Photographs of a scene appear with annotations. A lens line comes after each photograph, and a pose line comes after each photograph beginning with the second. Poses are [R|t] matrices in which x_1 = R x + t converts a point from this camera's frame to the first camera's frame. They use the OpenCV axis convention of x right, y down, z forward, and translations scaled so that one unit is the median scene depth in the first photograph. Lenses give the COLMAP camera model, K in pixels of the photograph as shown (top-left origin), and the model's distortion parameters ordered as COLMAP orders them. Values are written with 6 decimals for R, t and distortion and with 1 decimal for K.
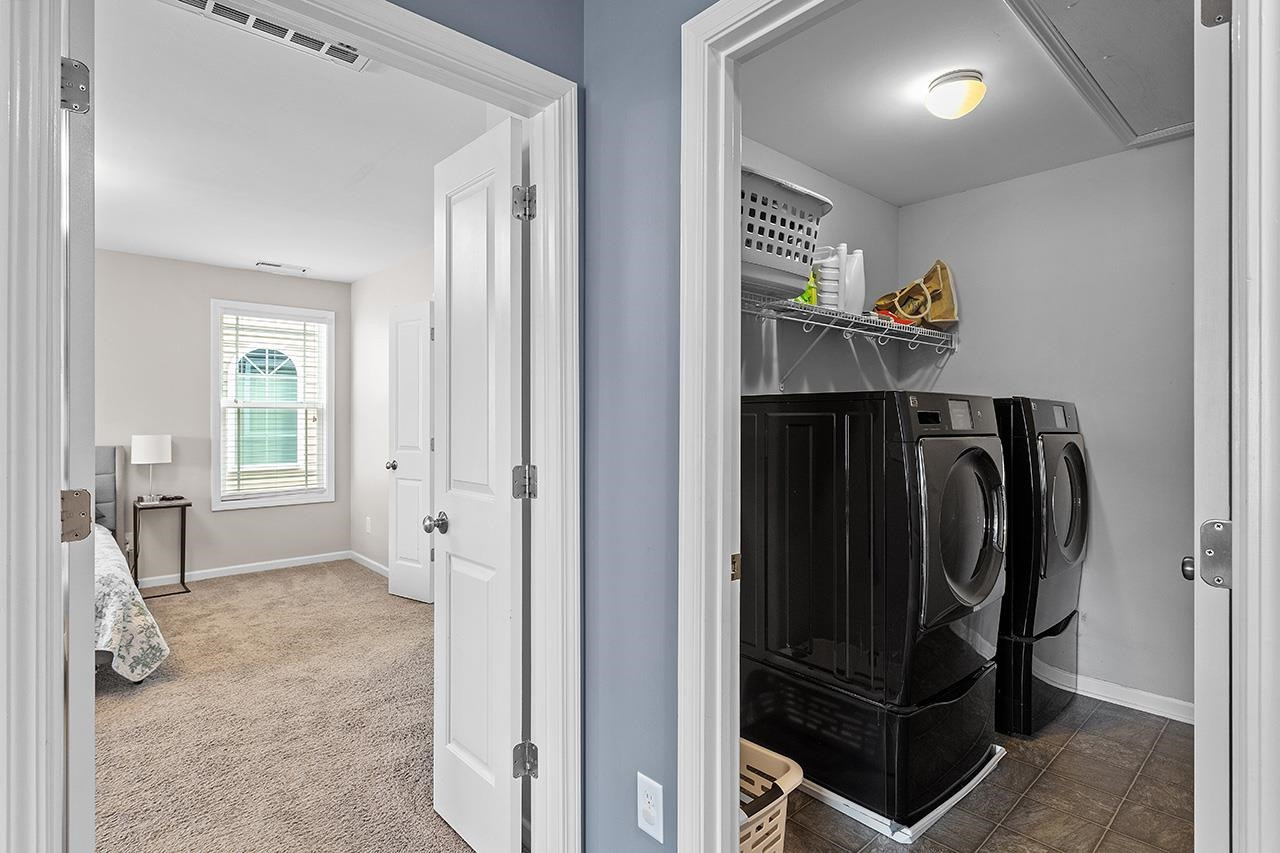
lens RADIAL K [[620.0, 0, 636.4], [0, 620.0, 418.2], [0, 0, 1]] dist [0.001169, 0.000581]
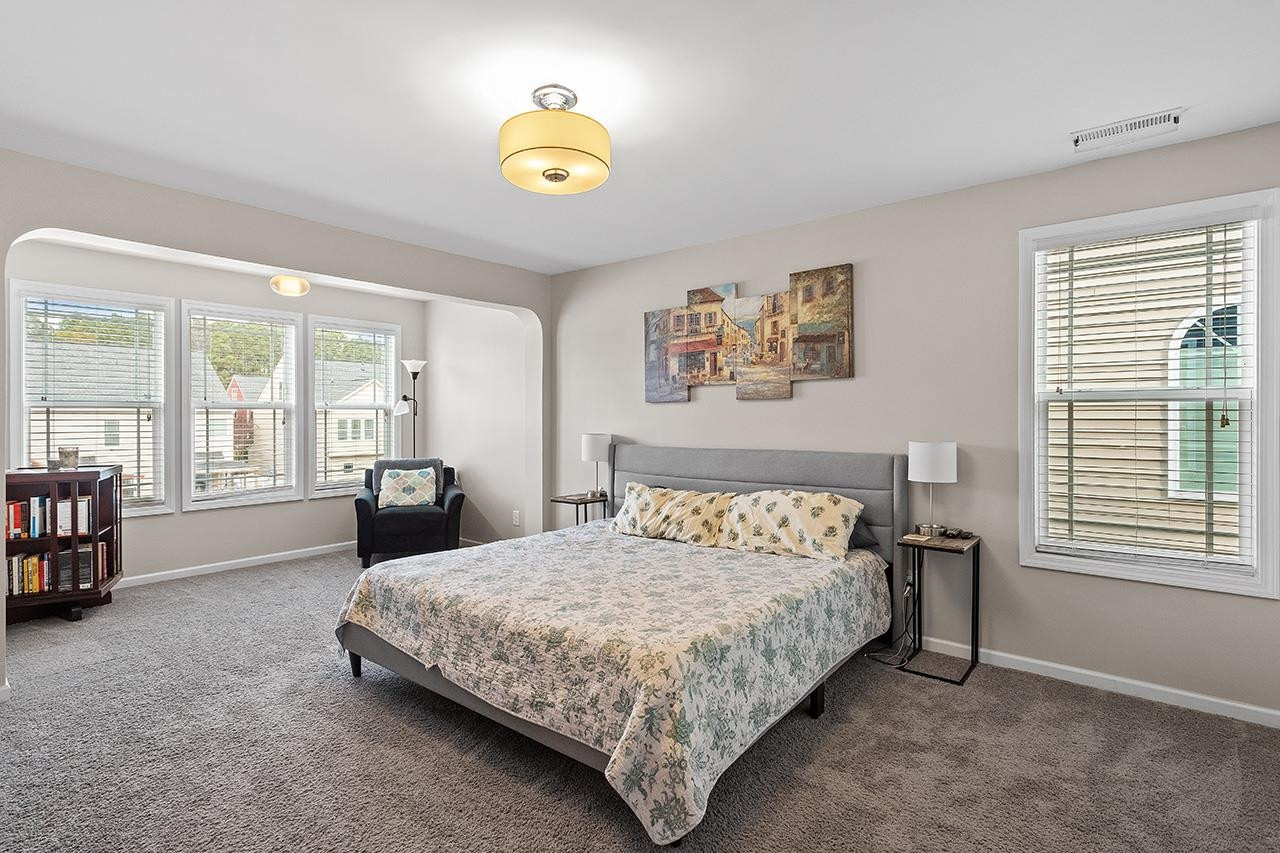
lens RADIAL K [[620.0, 0, 636.4], [0, 620.0, 418.2], [0, 0, 1]] dist [0.001169, 0.000581]
pose [[0.141498, 0.004199, -0.989930, -0.122712], [0.000337, 0.999991, 0.004289, -0.003465], [0.989938, -0.000940, 0.141495, 0.568700]]
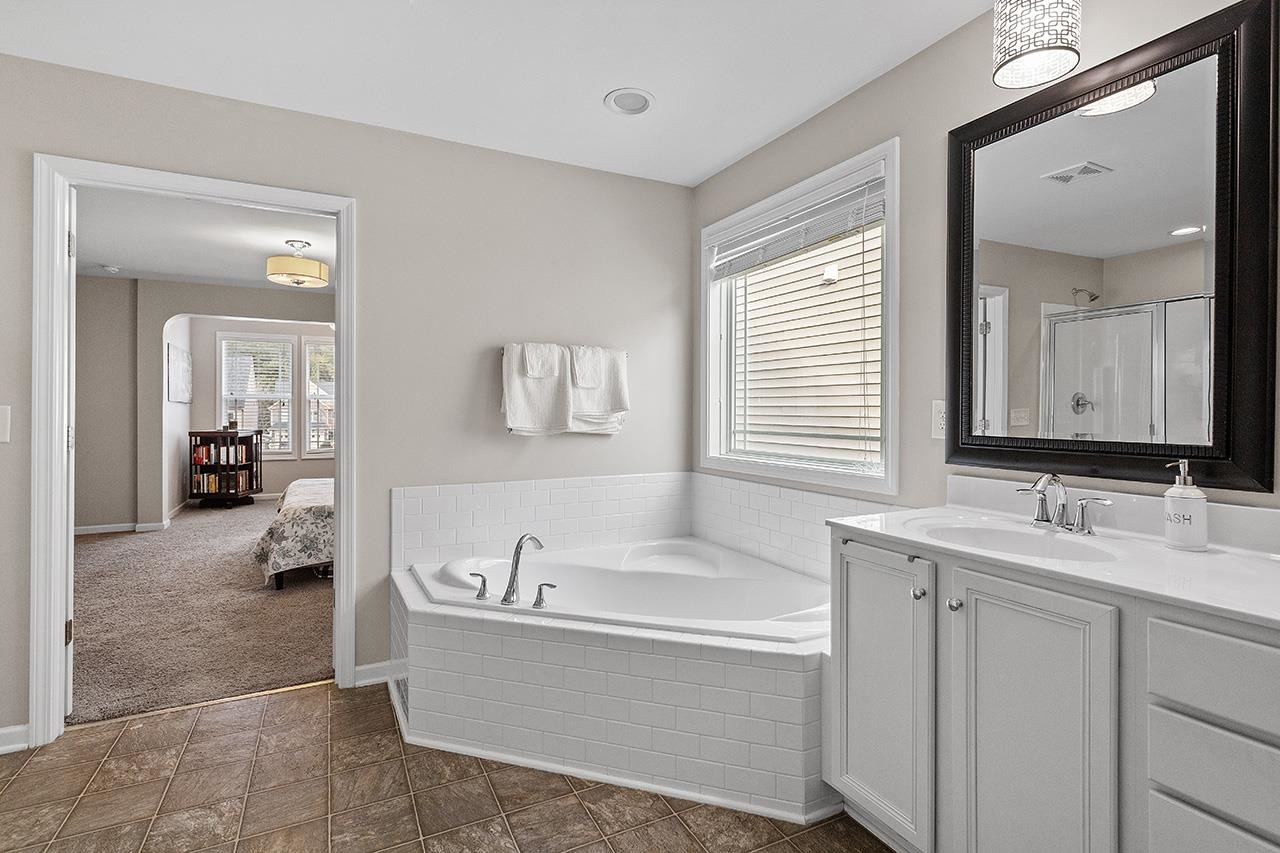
lens RADIAL K [[620.0, 0, 636.4], [0, 620.0, 418.2], [0, 0, 1]] dist [0.001169, 0.000581]
pose [[-0.261186, 0.013063, -0.965200, 0.215937], [-0.005661, 0.999871, 0.015064, 0.007610], [0.965272, 0.009398, -0.261078, 1.379020]]
